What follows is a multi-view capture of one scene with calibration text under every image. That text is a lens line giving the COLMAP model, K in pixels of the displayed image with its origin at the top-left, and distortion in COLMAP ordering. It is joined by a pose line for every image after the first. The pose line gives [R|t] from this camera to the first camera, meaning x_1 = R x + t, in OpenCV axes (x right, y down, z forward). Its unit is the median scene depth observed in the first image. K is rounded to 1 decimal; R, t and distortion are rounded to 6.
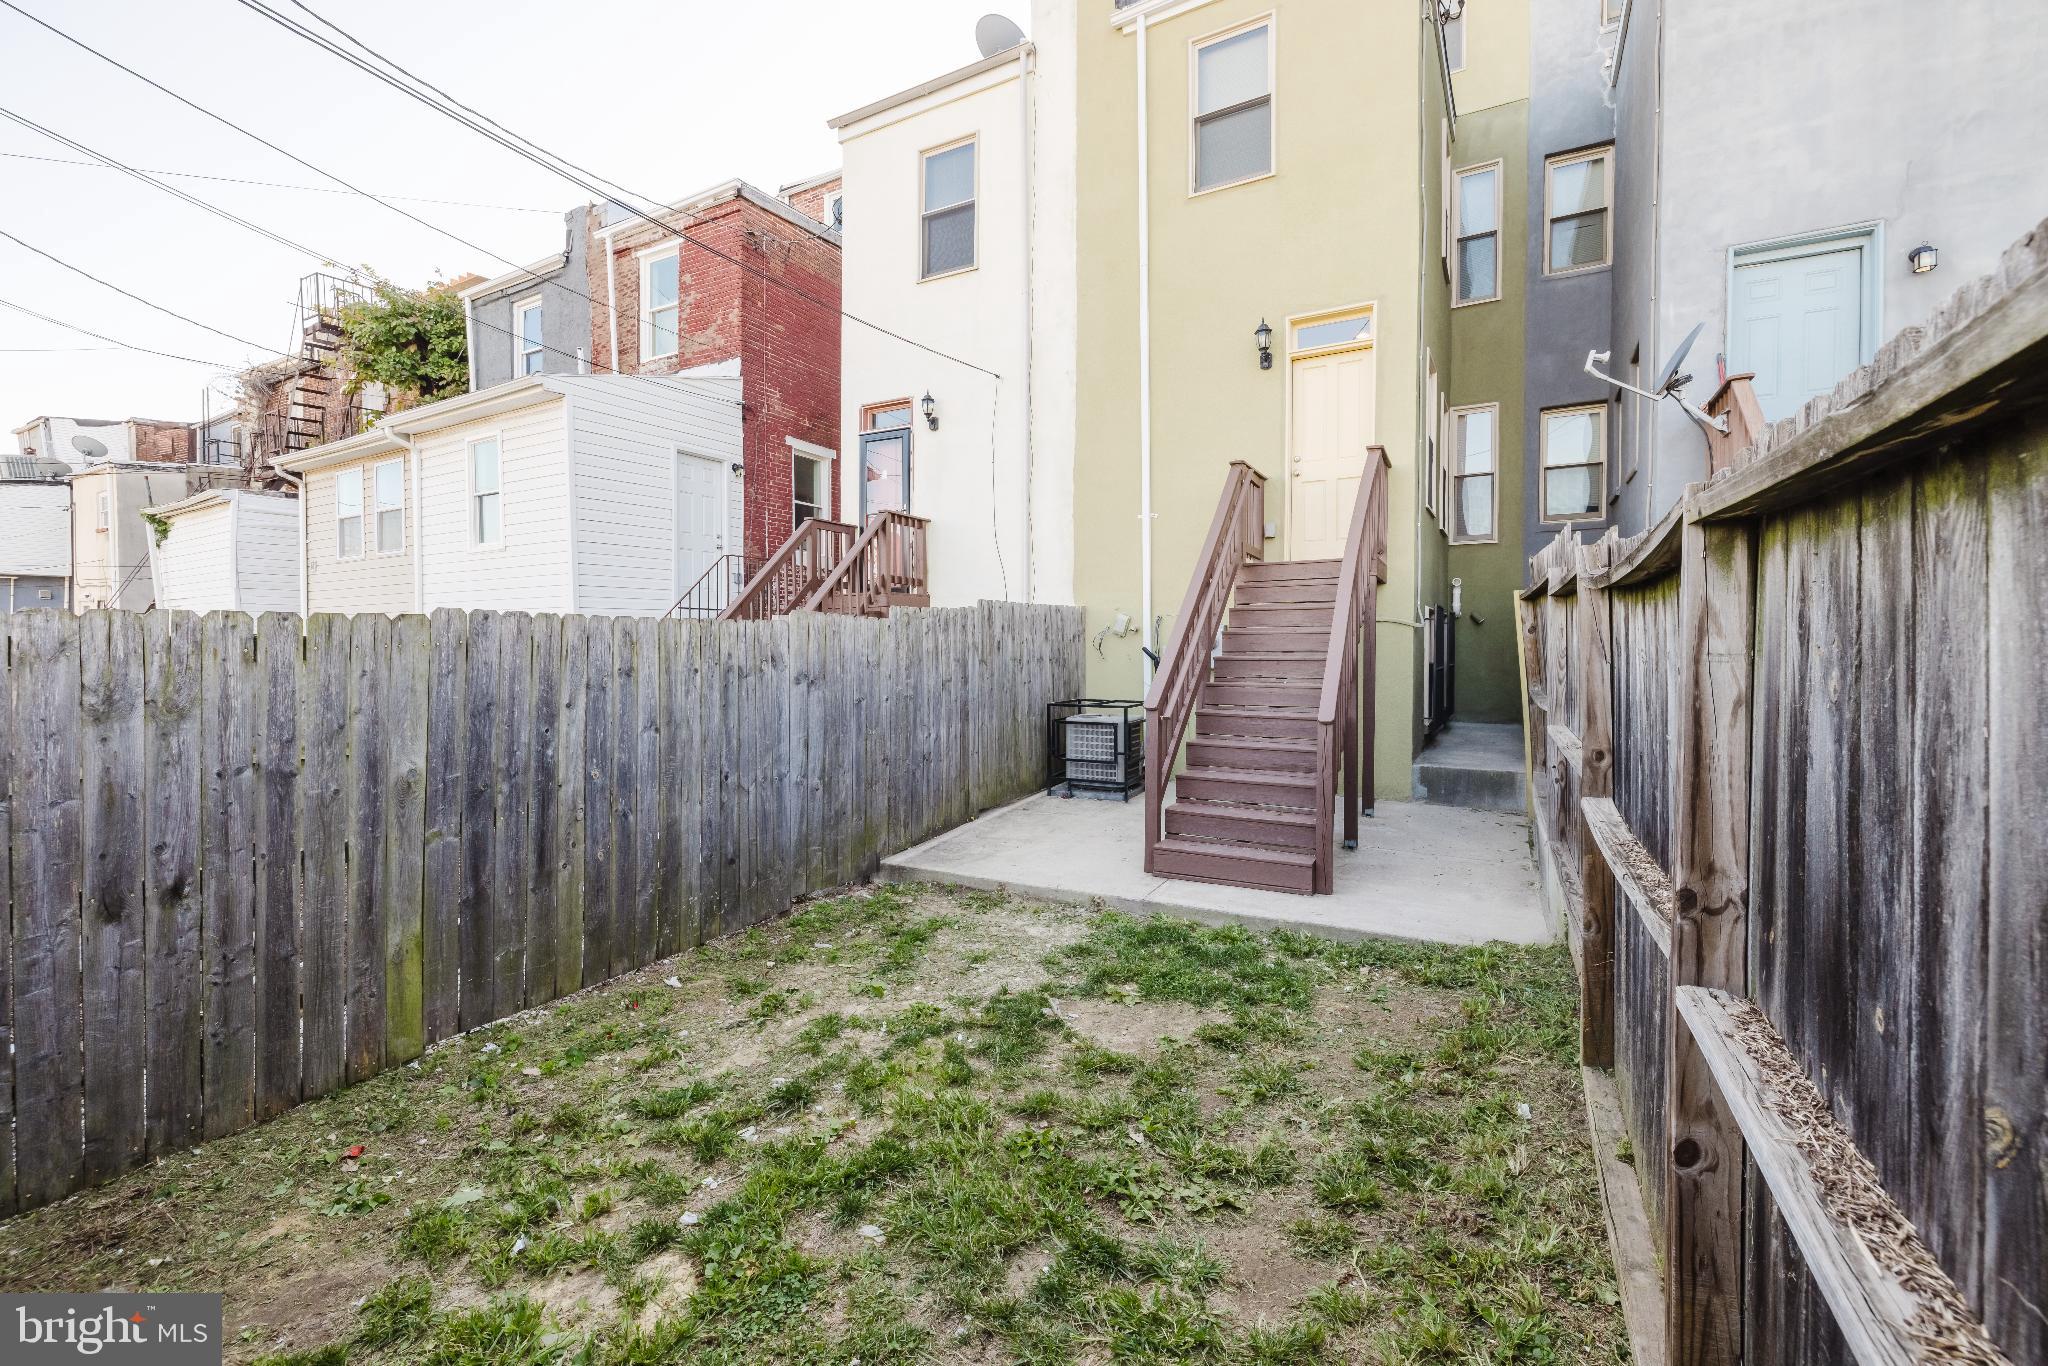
lens RADIAL K [[866.3, 0, 1026.8], [0, 866.3, 674.4], [0, 0, 1]] dist [-0.001221, 0.000072]
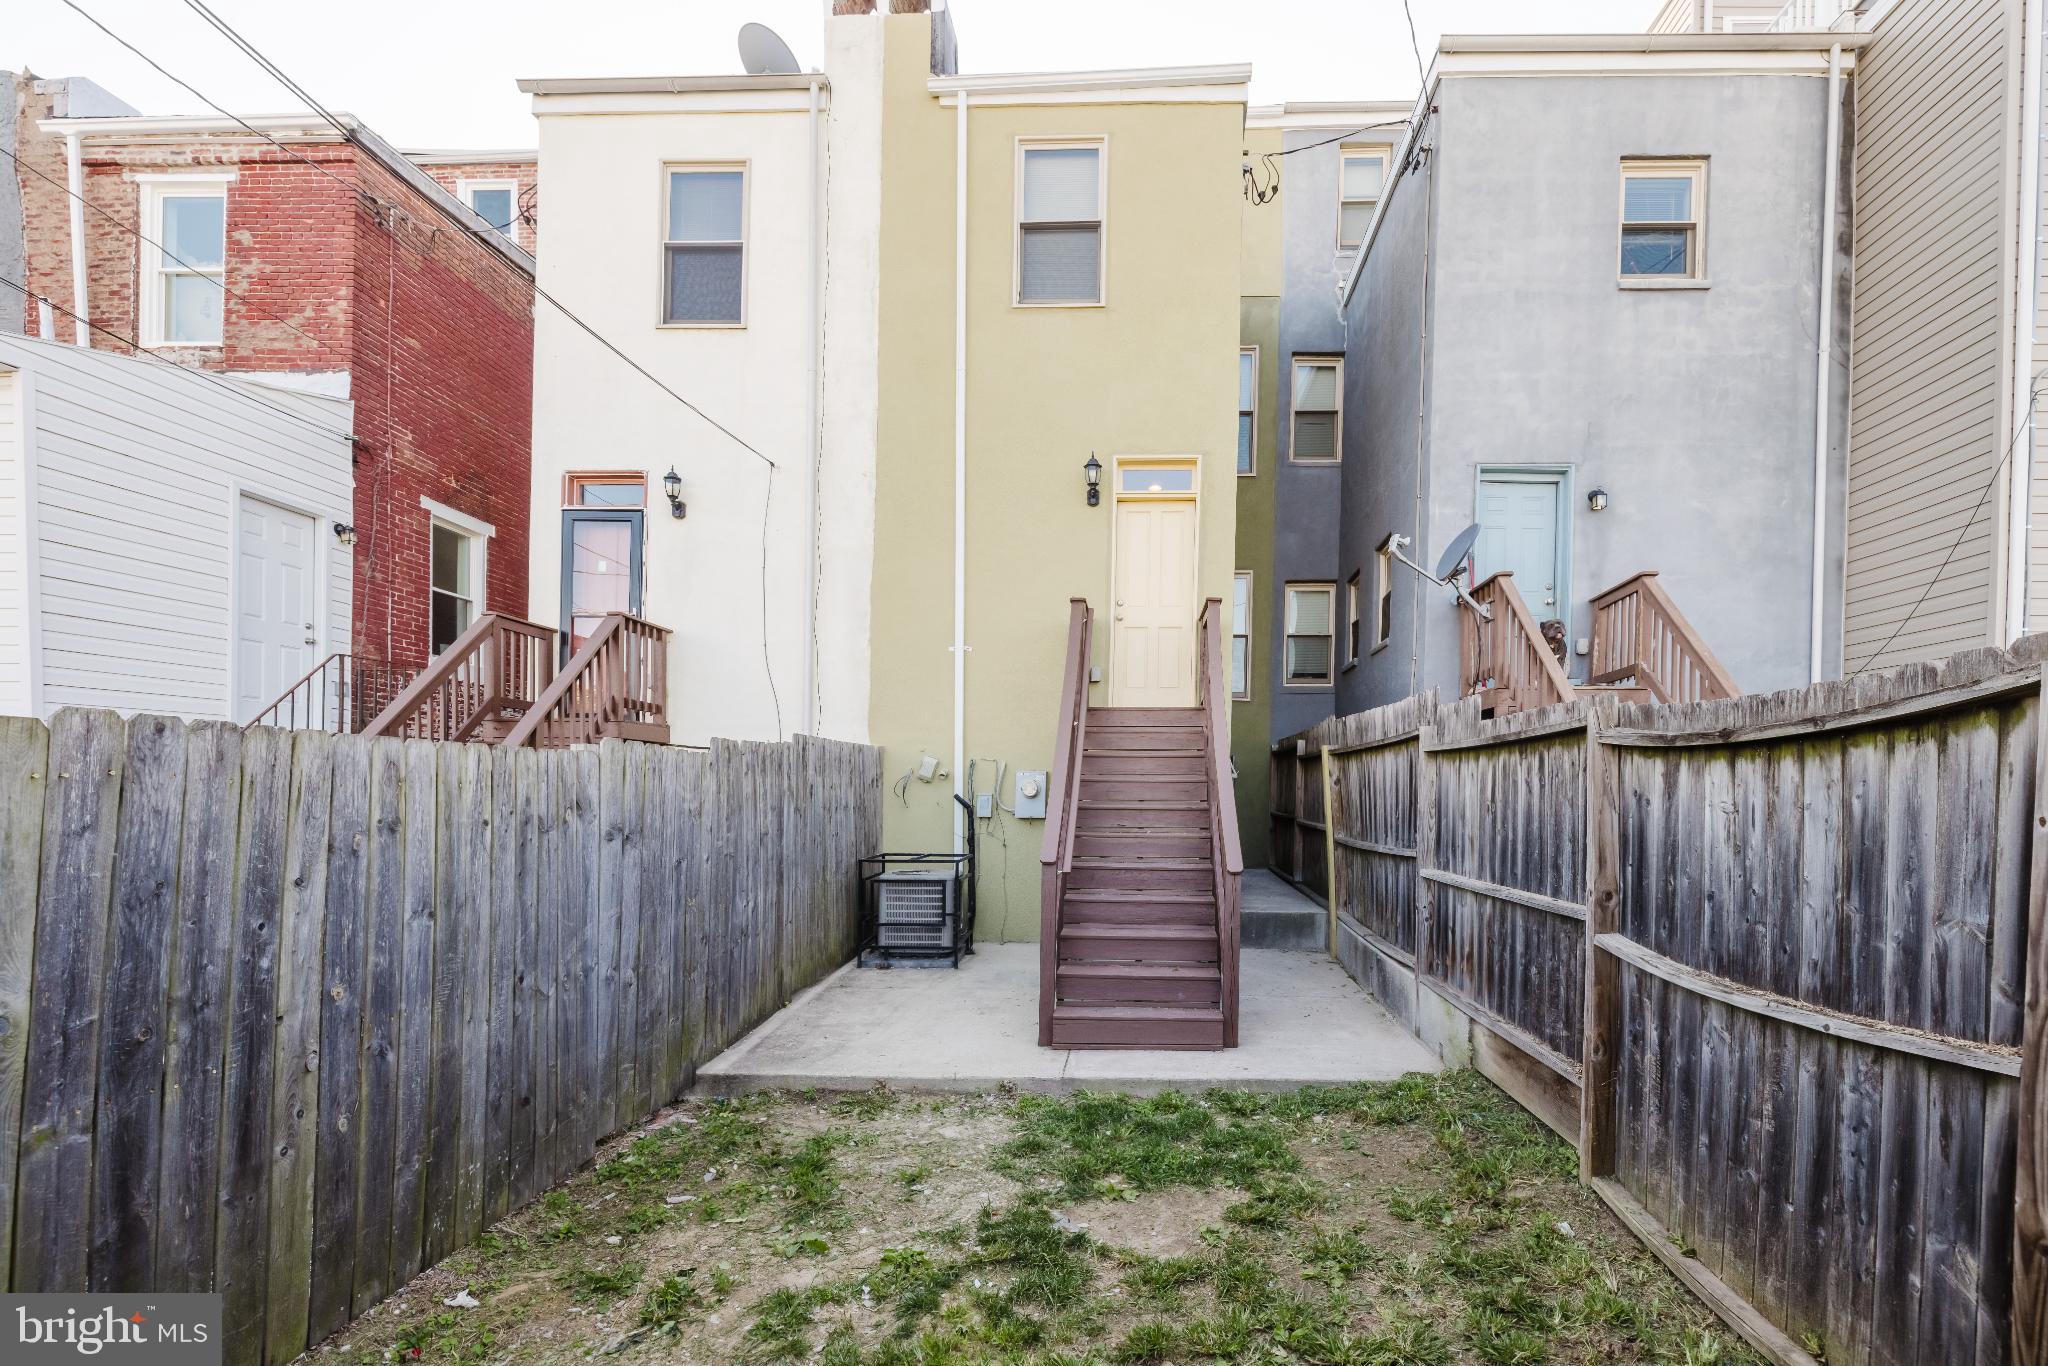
lens RADIAL K [[907.0, 0, 1072.4], [0, 907.0, 820.2], [0, 0, 1]] dist [-0.001767, -0.000007]
pose [[0.887510, -0.002901, 0.460779, -0.240417], [0.004488, 0.999987, -0.002348, -0.002159], [-0.460766, 0.004152, 0.887512, 0.138421]]
